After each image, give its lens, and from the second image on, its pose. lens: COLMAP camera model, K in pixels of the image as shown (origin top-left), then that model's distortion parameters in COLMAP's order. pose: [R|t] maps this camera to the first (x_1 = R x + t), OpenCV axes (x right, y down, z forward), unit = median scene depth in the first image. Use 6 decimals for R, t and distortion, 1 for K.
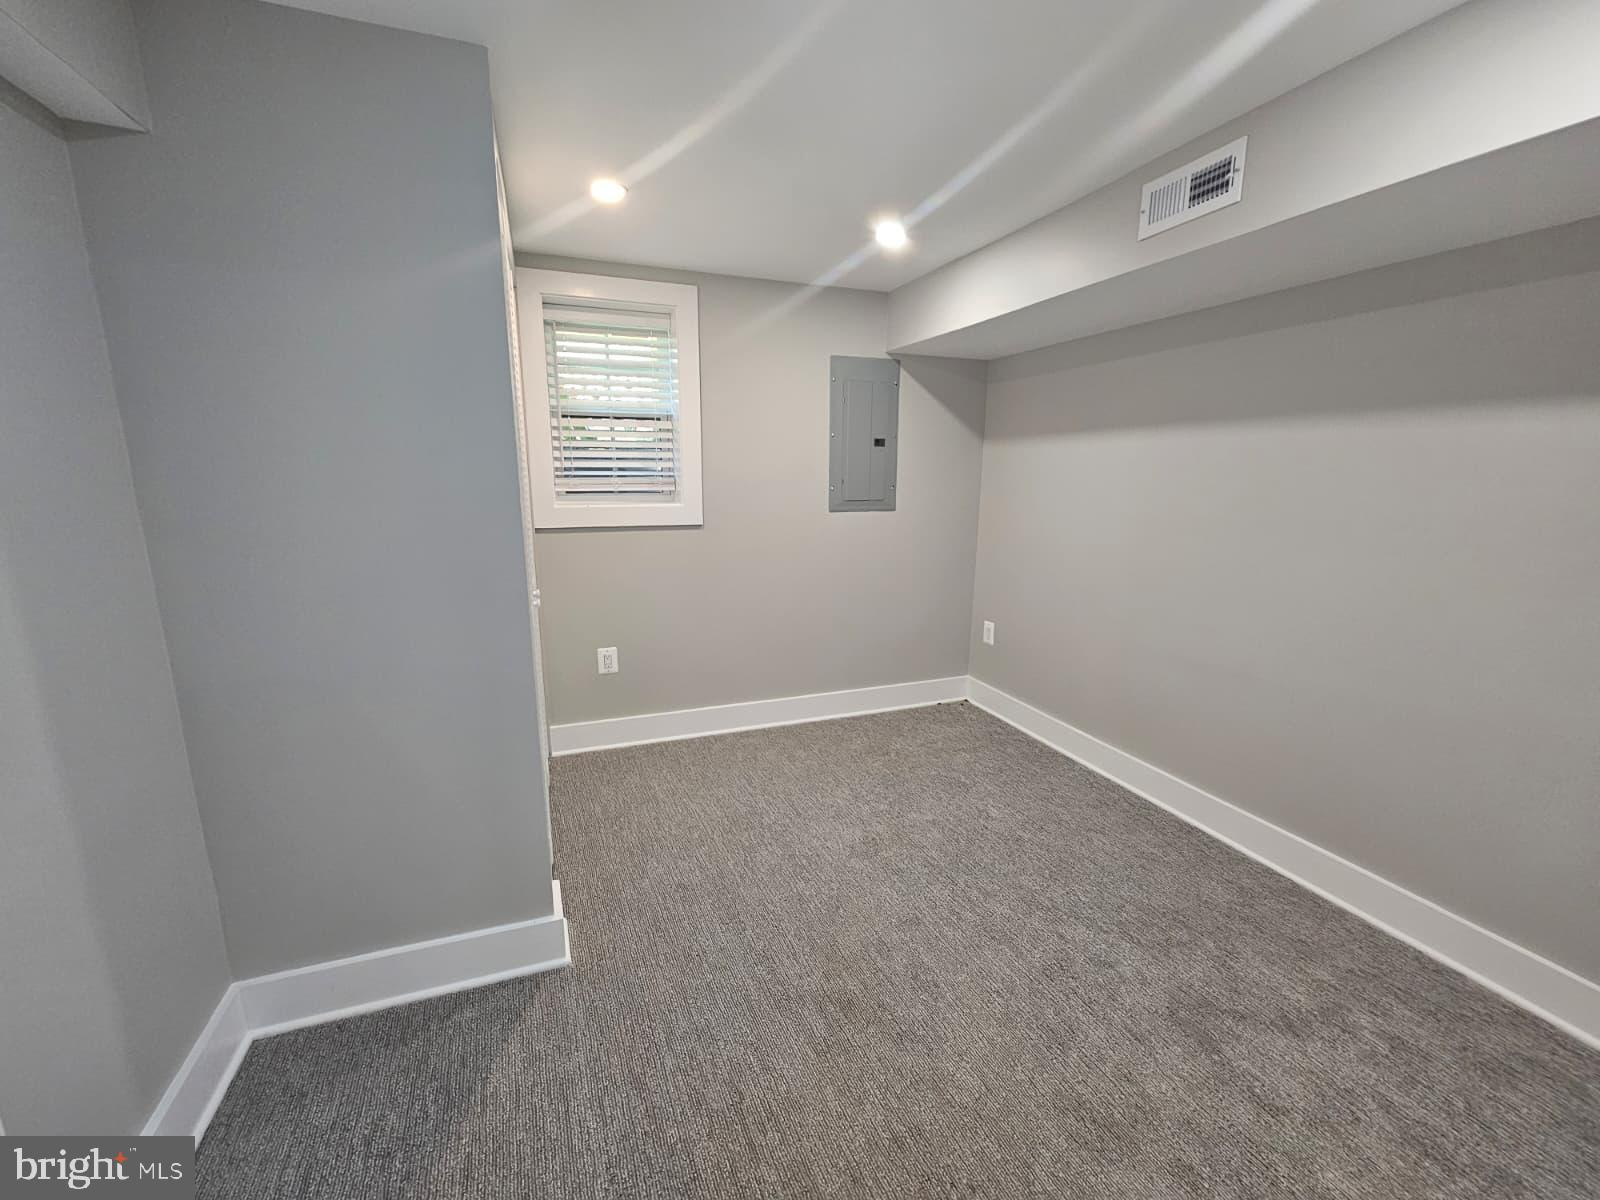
lens RADIAL K [[655.4, 0, 793.6], [0, 655.4, 601.1], [0, 0, 1]] dist [0.002841, -0.000872]
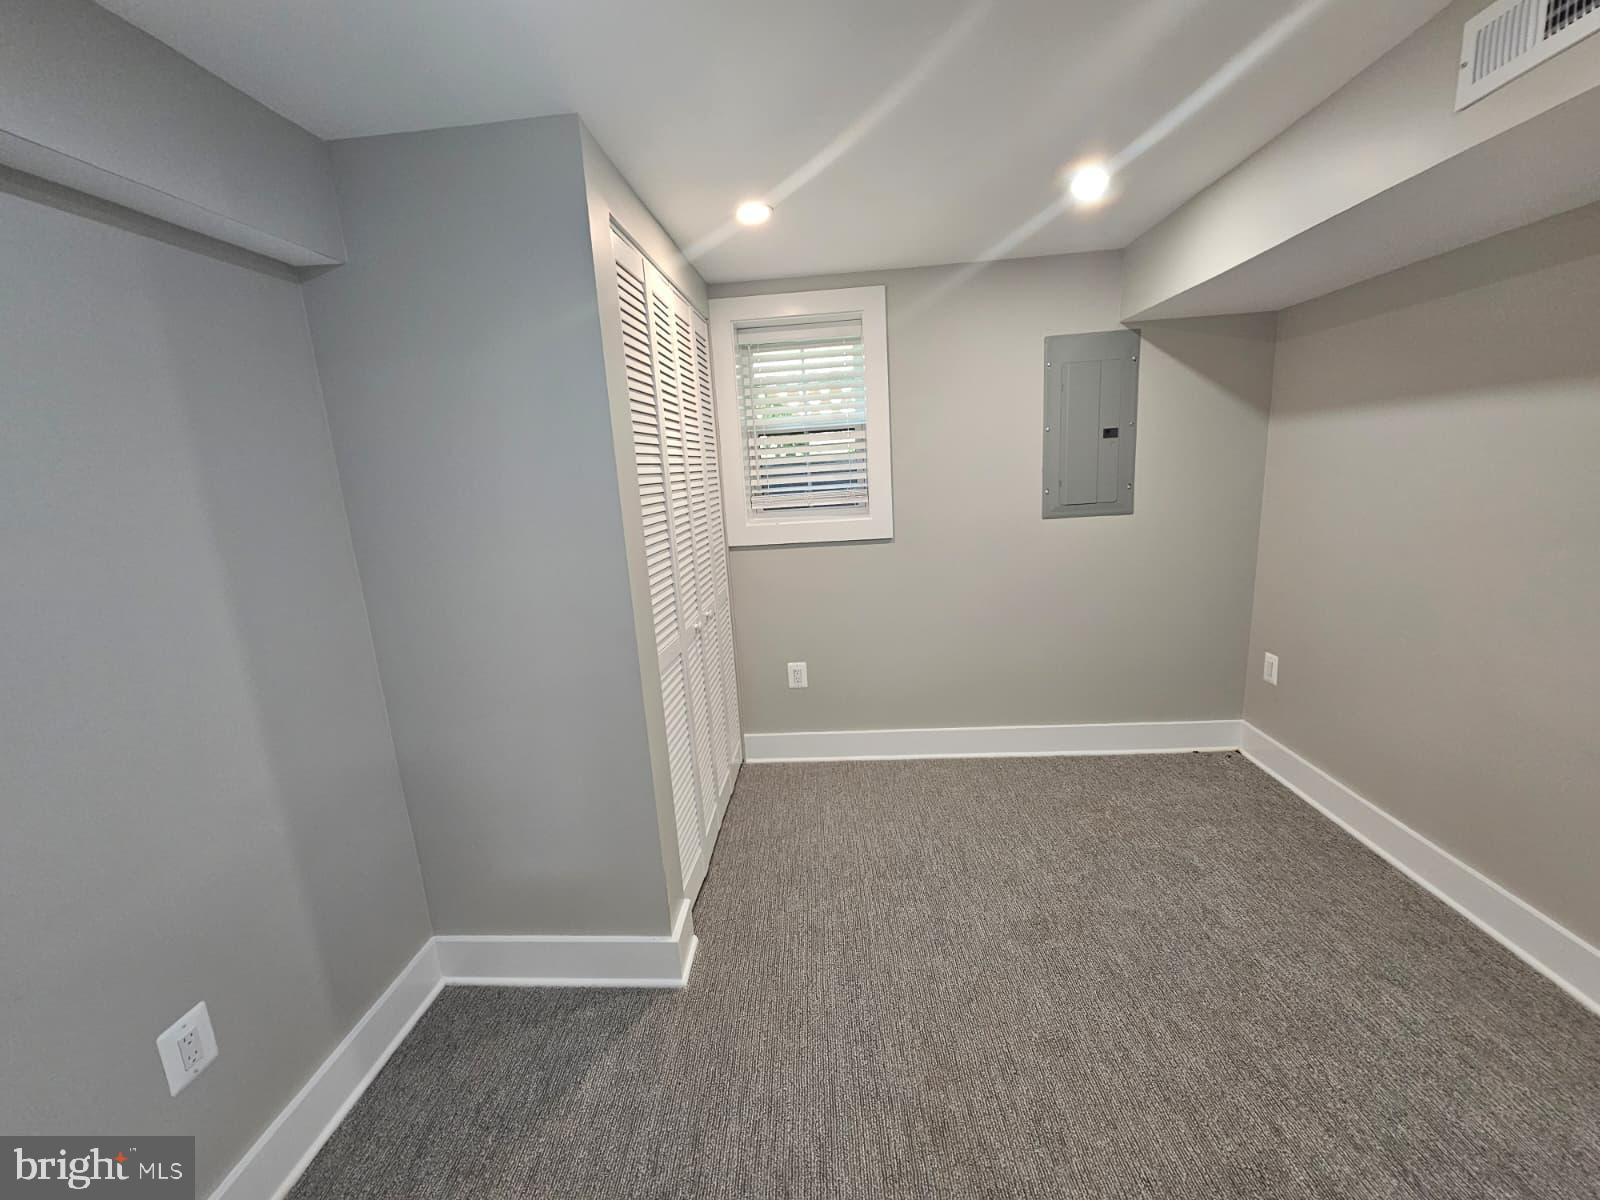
lens RADIAL K [[655.4, 0, 800.0], [0, 655.4, 598.4], [0, 0, 1]] dist [0.002841, -0.000872]
pose [[0.907374, 0.023087, -0.419689, 0.149981], [-0.017667, 0.999703, 0.016798, -0.046662], [0.419952, -0.007828, 0.907513, 0.093333]]
